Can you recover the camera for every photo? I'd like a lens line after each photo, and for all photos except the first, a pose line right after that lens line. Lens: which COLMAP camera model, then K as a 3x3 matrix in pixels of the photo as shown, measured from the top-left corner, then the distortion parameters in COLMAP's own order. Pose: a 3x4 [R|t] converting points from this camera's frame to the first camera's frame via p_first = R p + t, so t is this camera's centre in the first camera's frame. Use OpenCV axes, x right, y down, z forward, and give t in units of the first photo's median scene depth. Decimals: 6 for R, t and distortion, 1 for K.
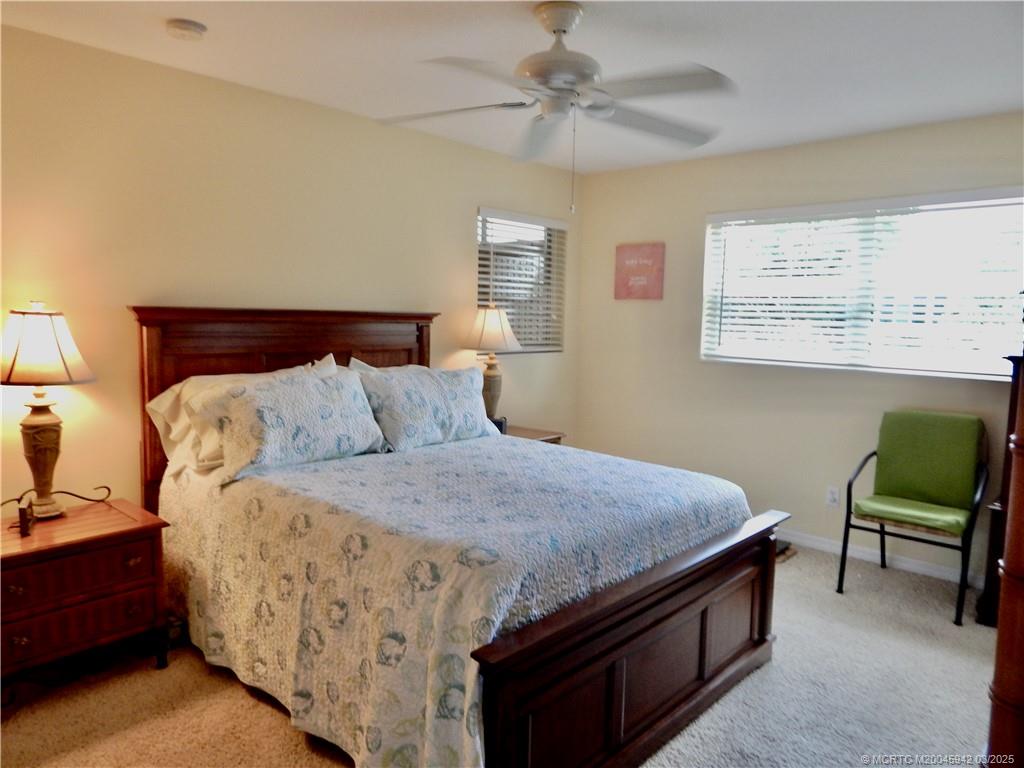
lens RADIAL K [[691.3, 0, 512.7], [0, 691.3, 383.7], [0, 0, 1]] dist [0.023059, -0.015307]
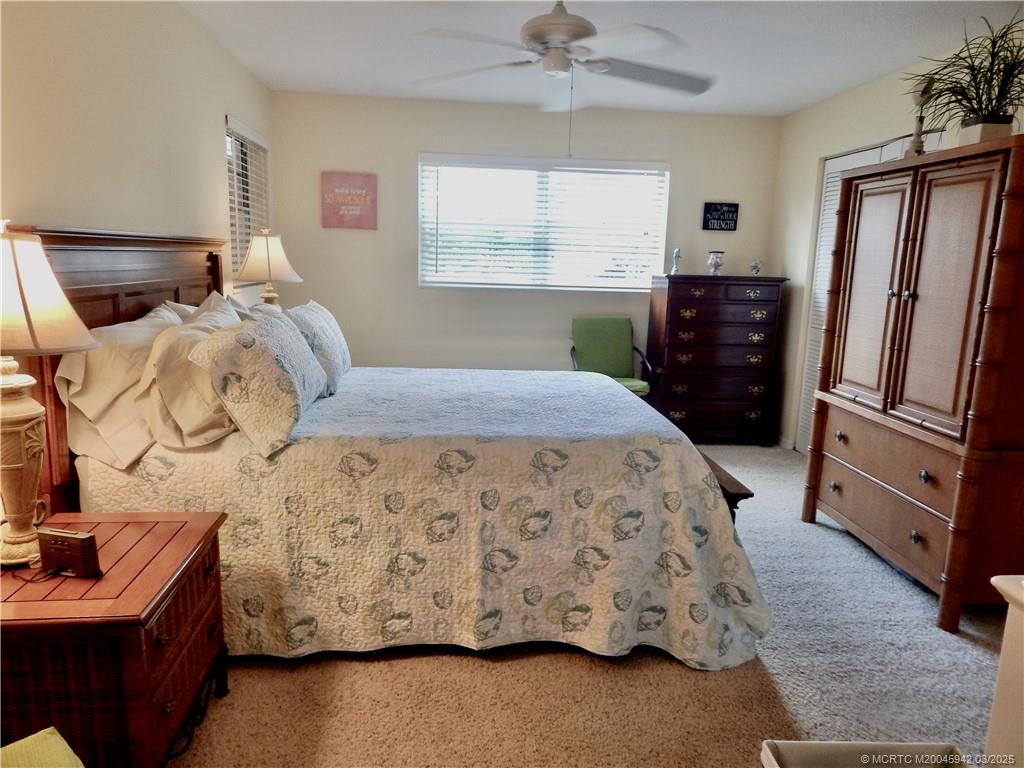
lens RADIAL K [[691.3, 0, 510.1], [0, 691.3, 383.4], [0, 0, 1]] dist [0.023059, -0.015307]
pose [[0.668524, -0.135732, 0.731200, -0.890708], [0.059758, 0.989829, 0.129105, -0.027820], [-0.741286, -0.042615, 0.669835, 0.261773]]
